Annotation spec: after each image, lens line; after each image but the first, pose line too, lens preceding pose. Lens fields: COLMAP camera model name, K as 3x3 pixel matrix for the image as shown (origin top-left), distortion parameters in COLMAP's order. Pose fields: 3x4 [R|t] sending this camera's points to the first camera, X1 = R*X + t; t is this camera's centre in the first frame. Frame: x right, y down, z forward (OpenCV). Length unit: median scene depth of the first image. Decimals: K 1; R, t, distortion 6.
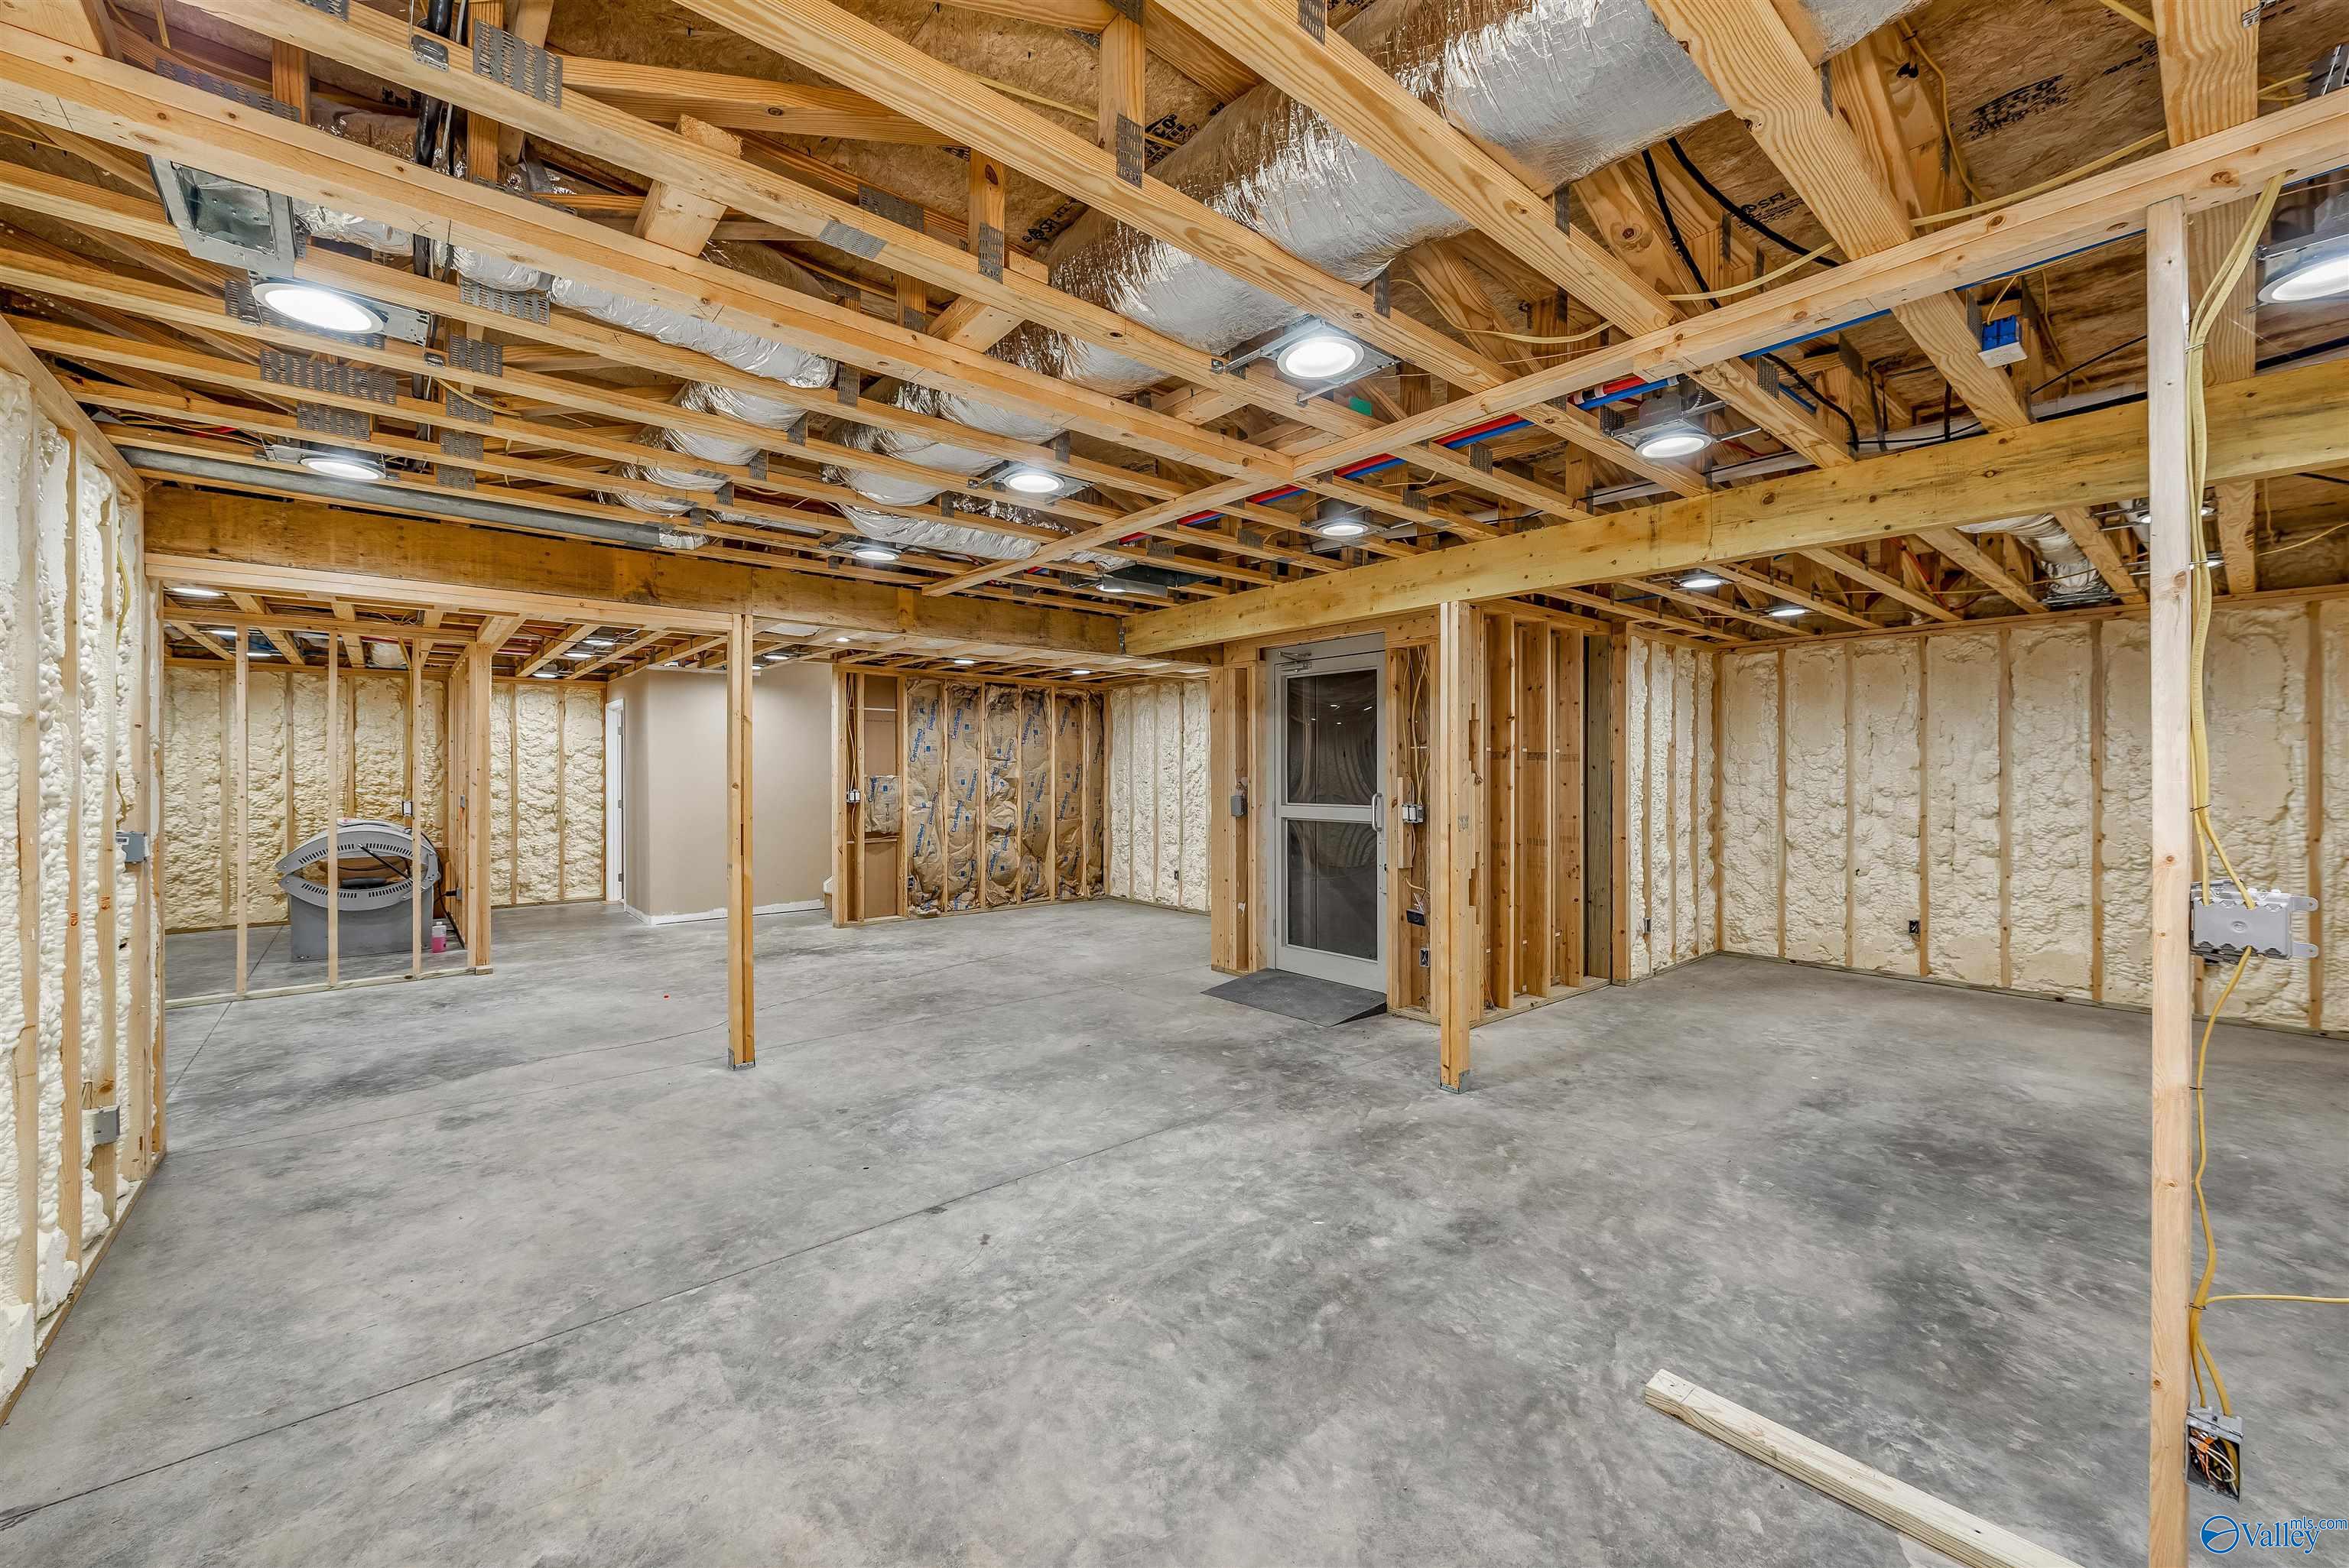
lens RADIAL K [[924.8, 0, 1220.5], [0, 924.8, 771.0], [0, 0, 1]] dist [0.007980, -0.001660]
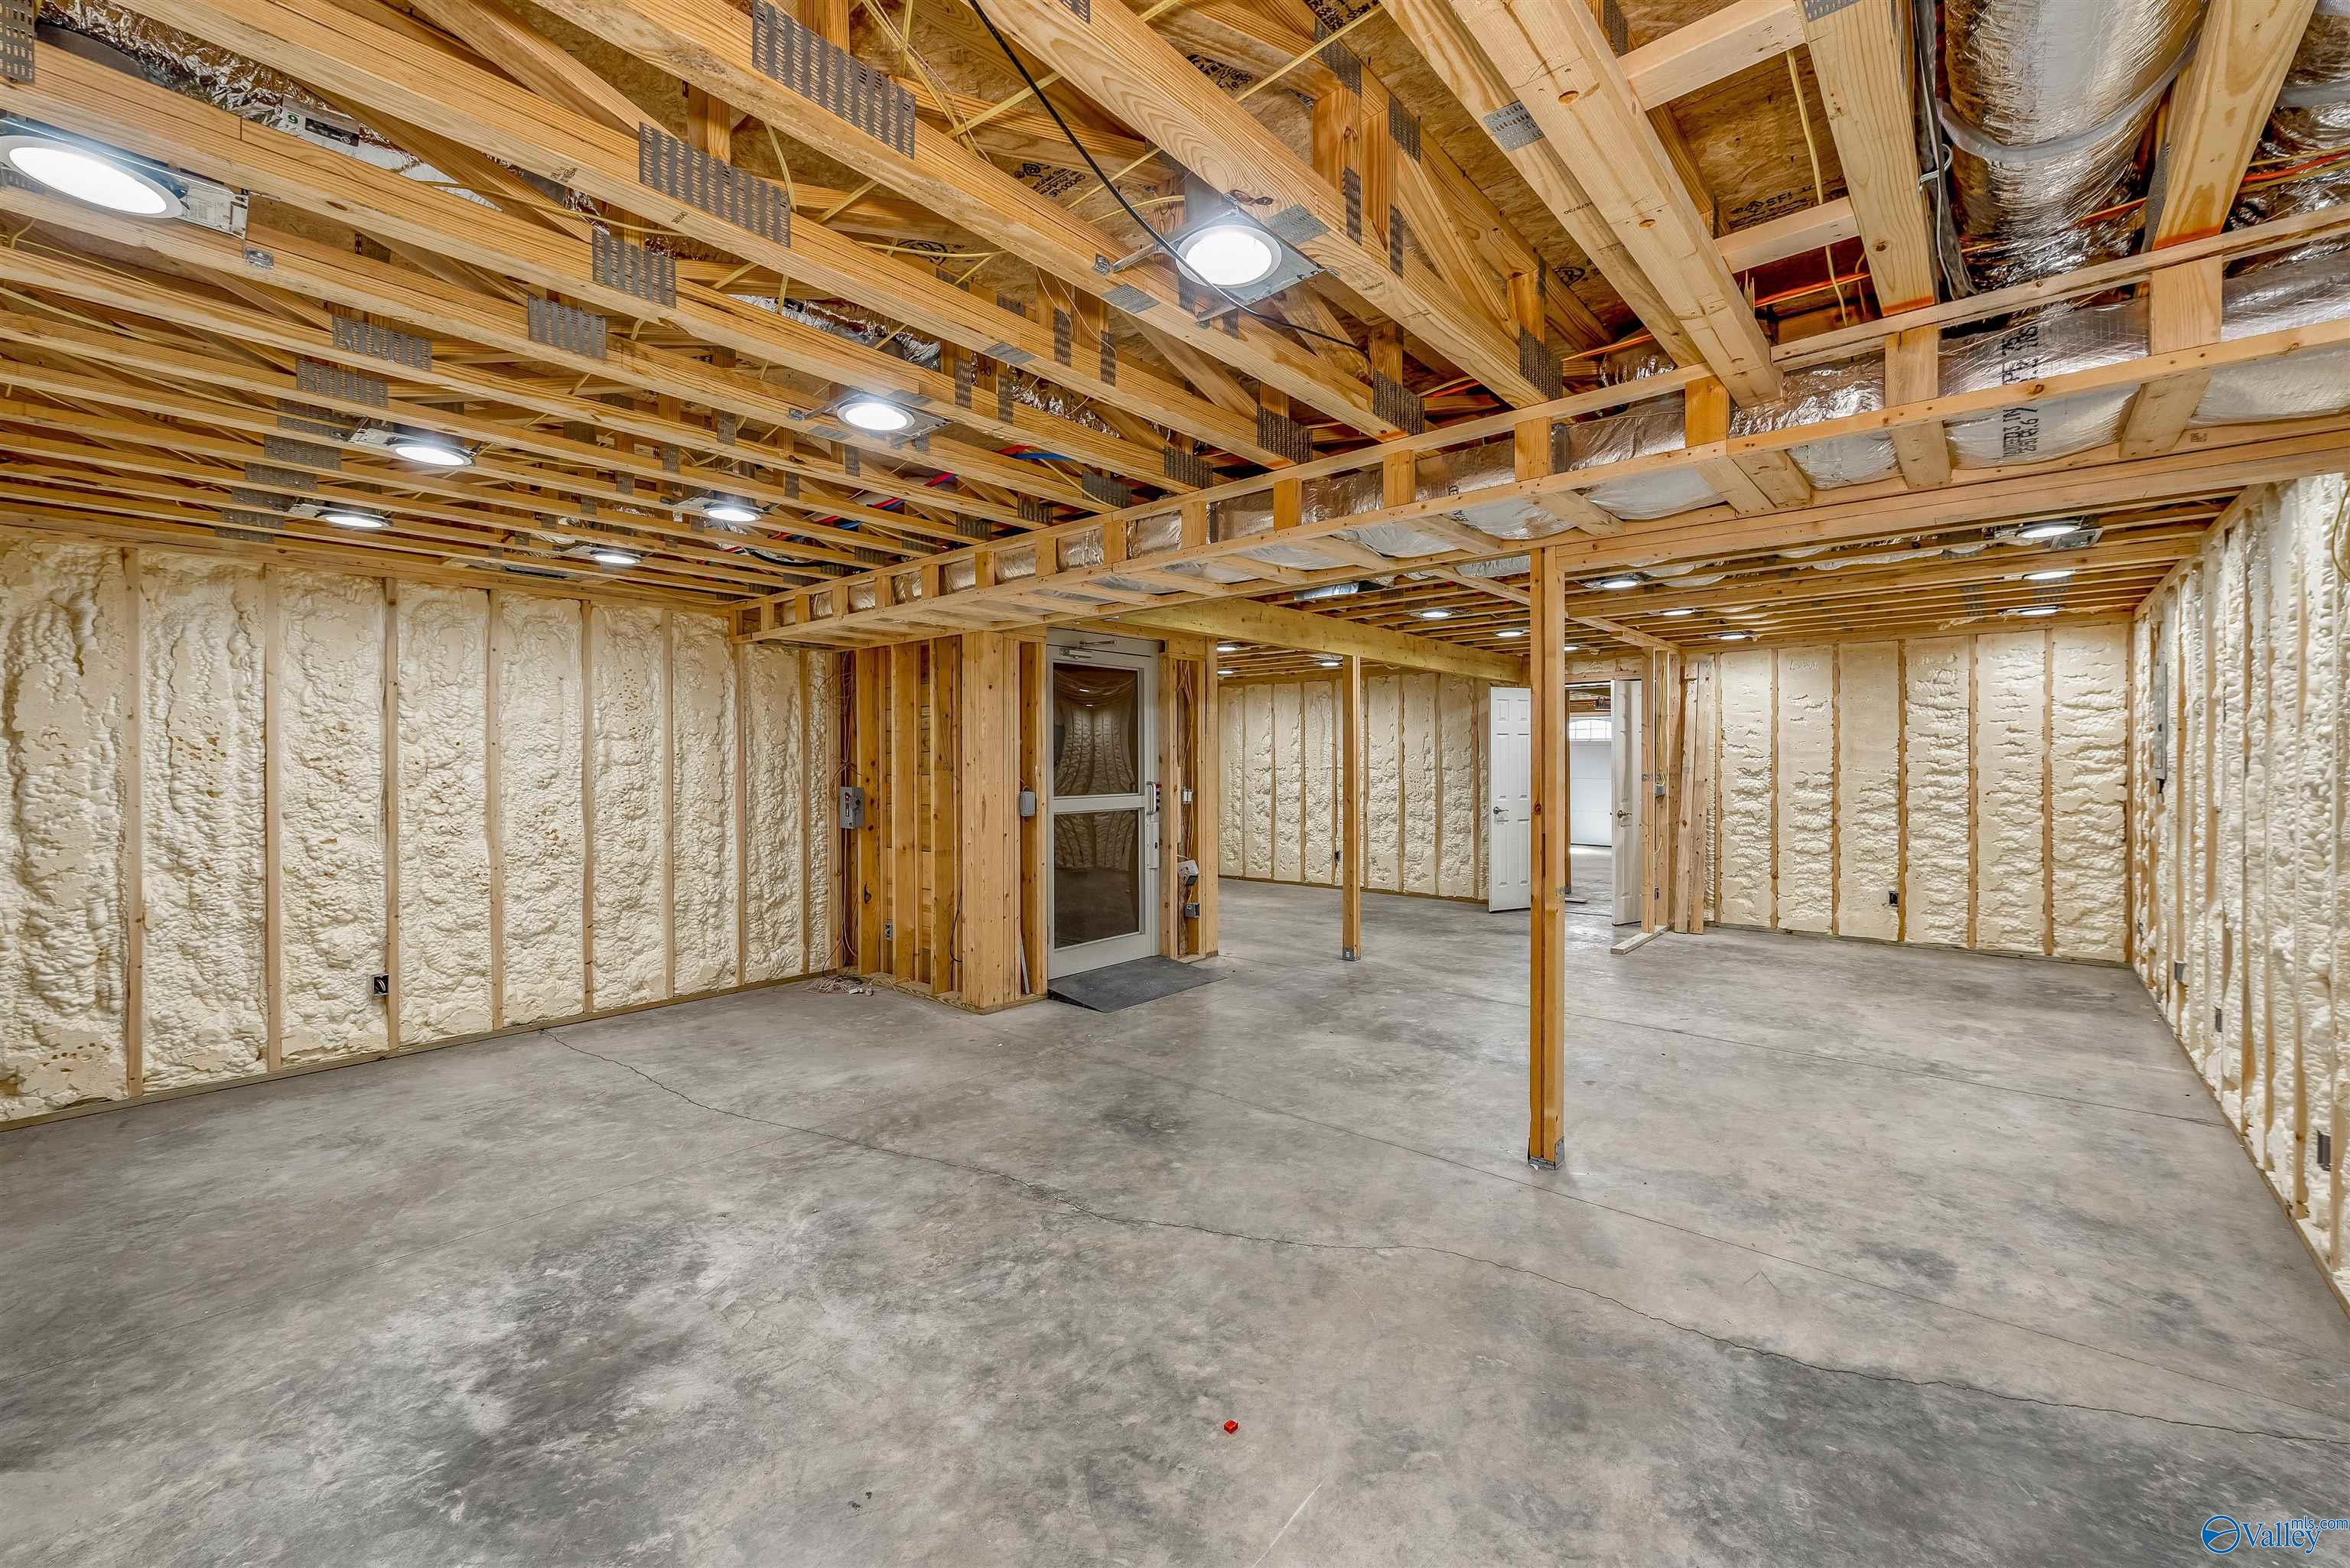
lens RADIAL K [[925.2, 0, 1195.9], [0, 925.2, 774.1], [0, 0, 1]] dist [0.007980, -0.001660]
pose [[-0.129008, -0.013151, 0.991556, -1.308343], [0.003353, 0.999901, 0.013698, -0.000664], [-0.991638, 0.005092, -0.128951, 1.484732]]
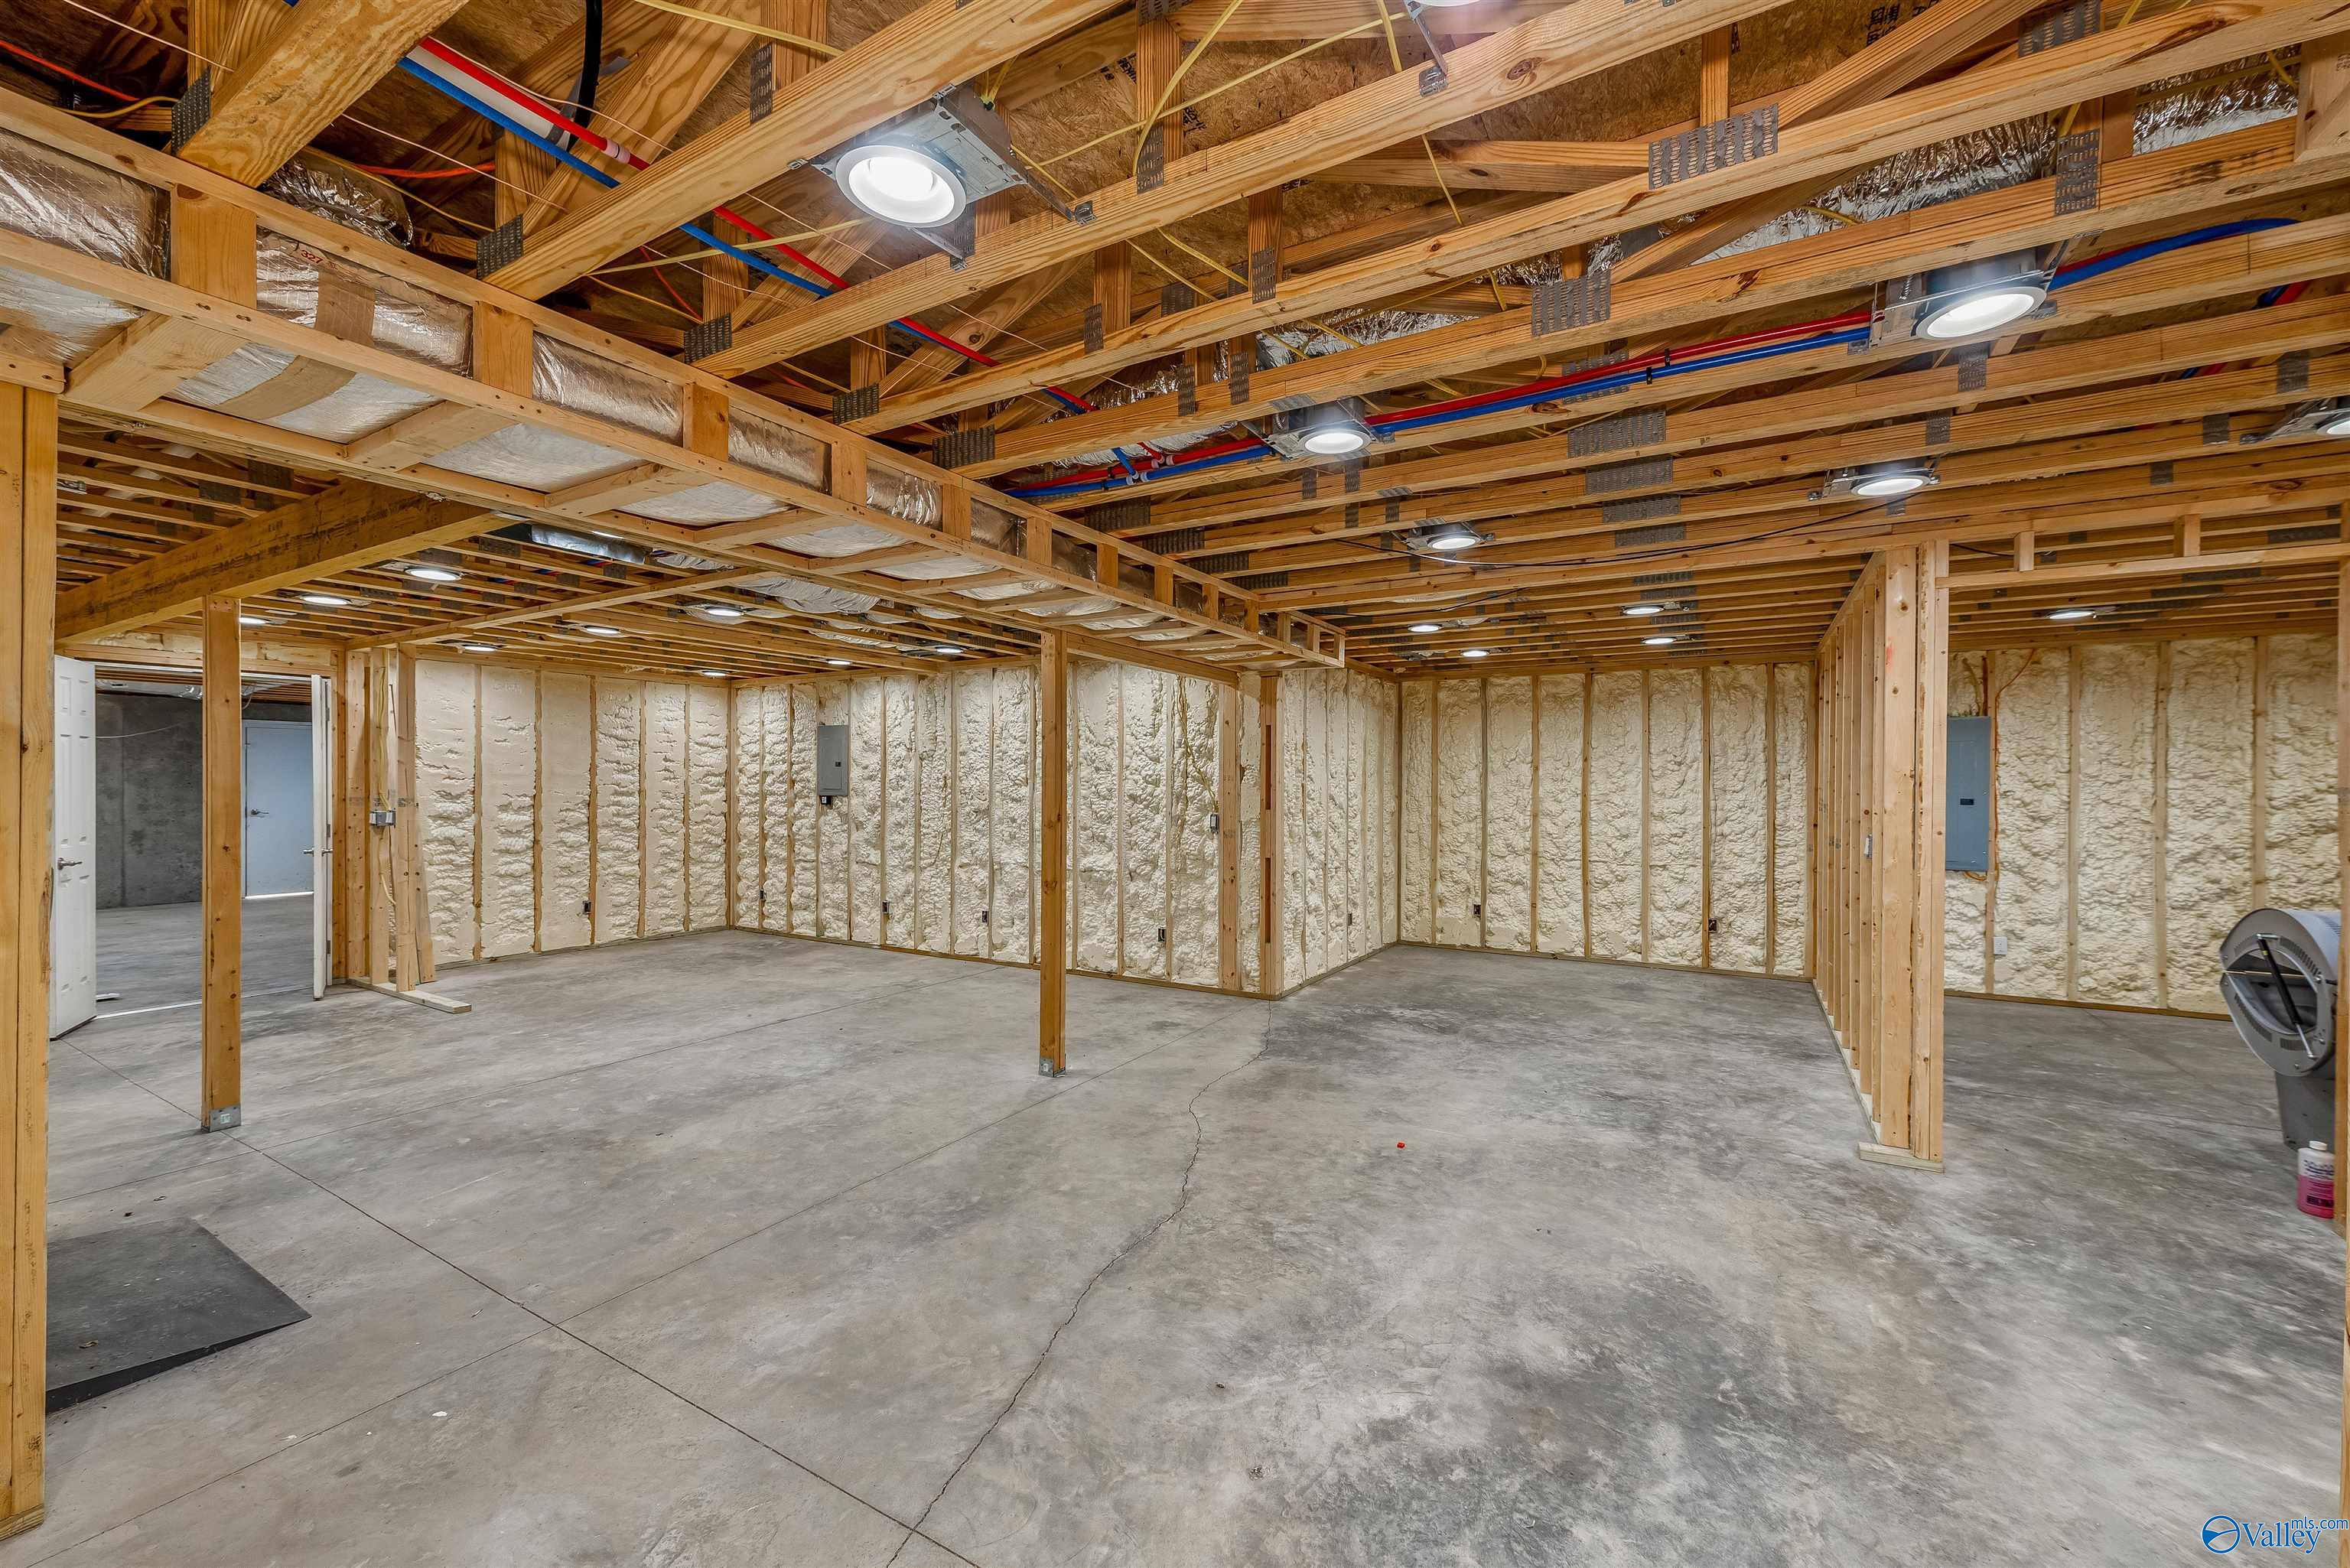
lens RADIAL K [[925.2, 0, 1199.2], [0, 925.2, 785.5], [0, 0, 1]] dist [0.007980, -0.001660]
pose [[-0.954960, -0.002233, -0.296727, -0.399528], [-0.002473, 0.999997, 0.000432, 0.002941], [0.296725, 0.001146, -0.954962, 2.184001]]
